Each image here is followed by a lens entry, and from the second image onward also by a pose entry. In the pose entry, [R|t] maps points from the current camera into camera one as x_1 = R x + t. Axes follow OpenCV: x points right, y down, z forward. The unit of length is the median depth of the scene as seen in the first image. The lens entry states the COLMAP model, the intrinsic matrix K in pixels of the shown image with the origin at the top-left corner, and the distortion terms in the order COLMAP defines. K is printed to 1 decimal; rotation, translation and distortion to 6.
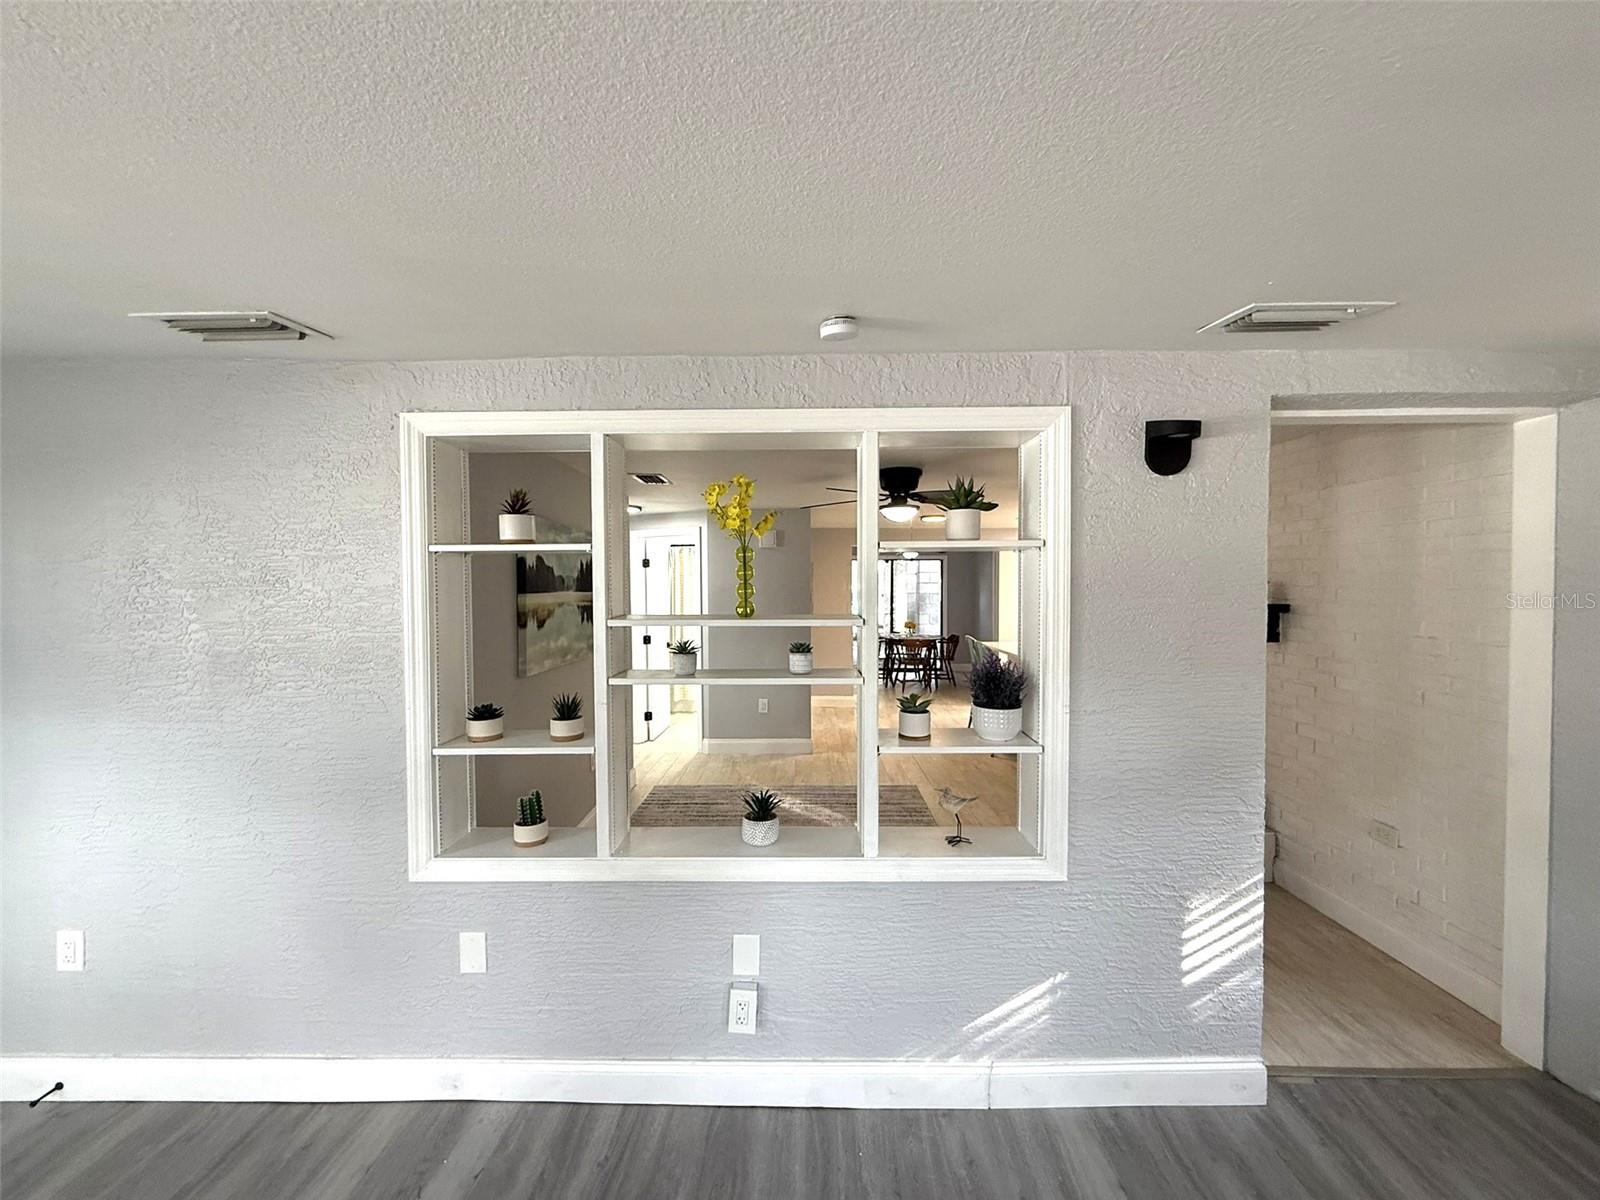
lens RADIAL K [[641.5, 0, 798.6], [0, 641.5, 596.2], [0, 0, 1]] dist [0.001719, 0.000127]
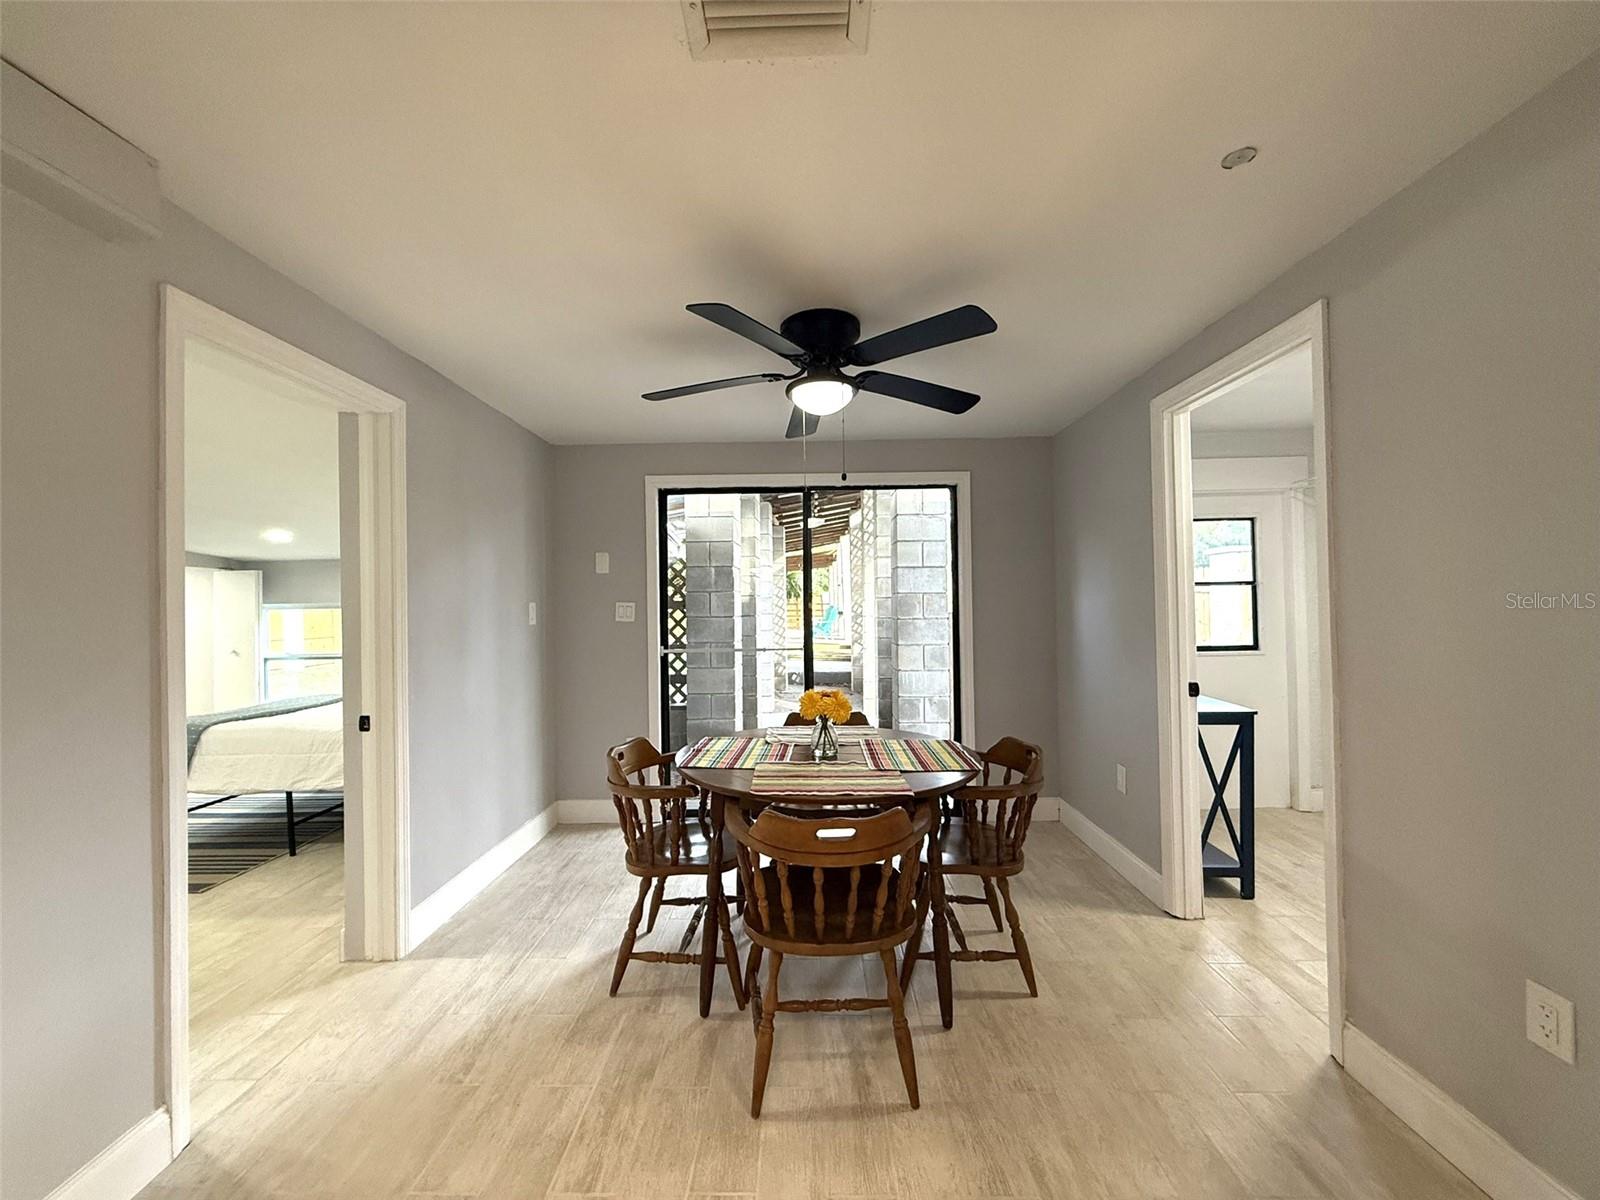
lens RADIAL K [[641.5, 0, 793.7], [0, 641.5, 599.0], [0, 0, 1]] dist [0.001719, 0.000127]
pose [[0.999799, -0.012156, -0.015934, 0.137560], [0.011563, 0.999256, -0.036799, 0.012946], [0.016369, 0.036607, 0.999196, 0.633852]]
